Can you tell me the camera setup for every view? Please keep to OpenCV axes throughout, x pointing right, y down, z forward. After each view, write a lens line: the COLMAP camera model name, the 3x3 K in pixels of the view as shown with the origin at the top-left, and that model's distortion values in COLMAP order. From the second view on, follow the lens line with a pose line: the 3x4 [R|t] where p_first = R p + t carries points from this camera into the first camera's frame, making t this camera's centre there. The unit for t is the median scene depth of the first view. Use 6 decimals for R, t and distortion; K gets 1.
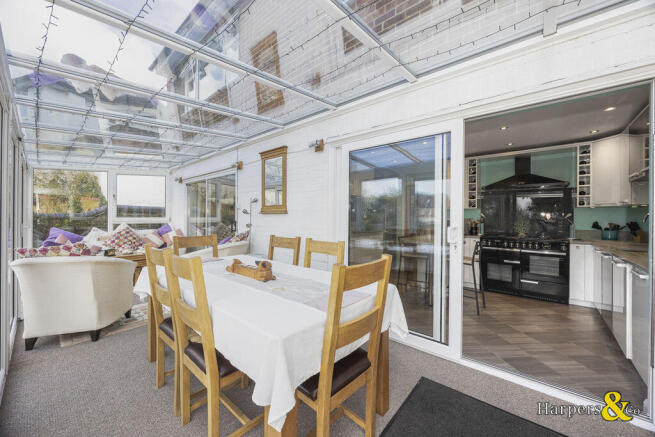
lens RADIAL K [[249.6, 0, 322.8], [0, 249.6, 219.2], [0, 0, 1]] dist [0.000487, 0.000029]
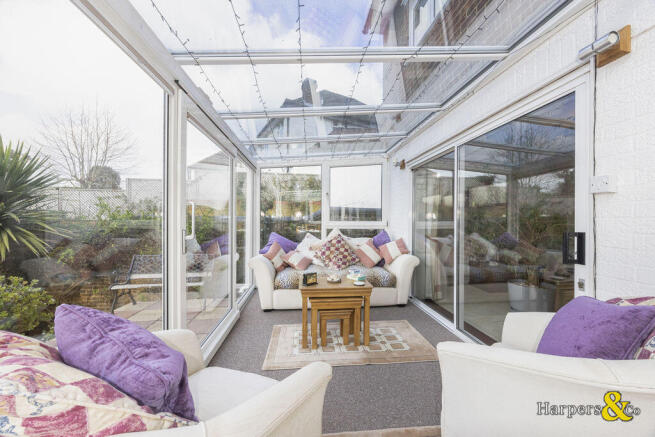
lens RADIAL K [[249.6, 0, 322.8], [0, 249.6, 219.2], [0, 0, 1]] dist [0.000487, 0.000029]
pose [[0.714064, -0.007115, -0.700044, -0.274142], [-0.001702, 0.999928, -0.011899, -0.004712], [0.700078, 0.009688, 0.714001, 0.403879]]
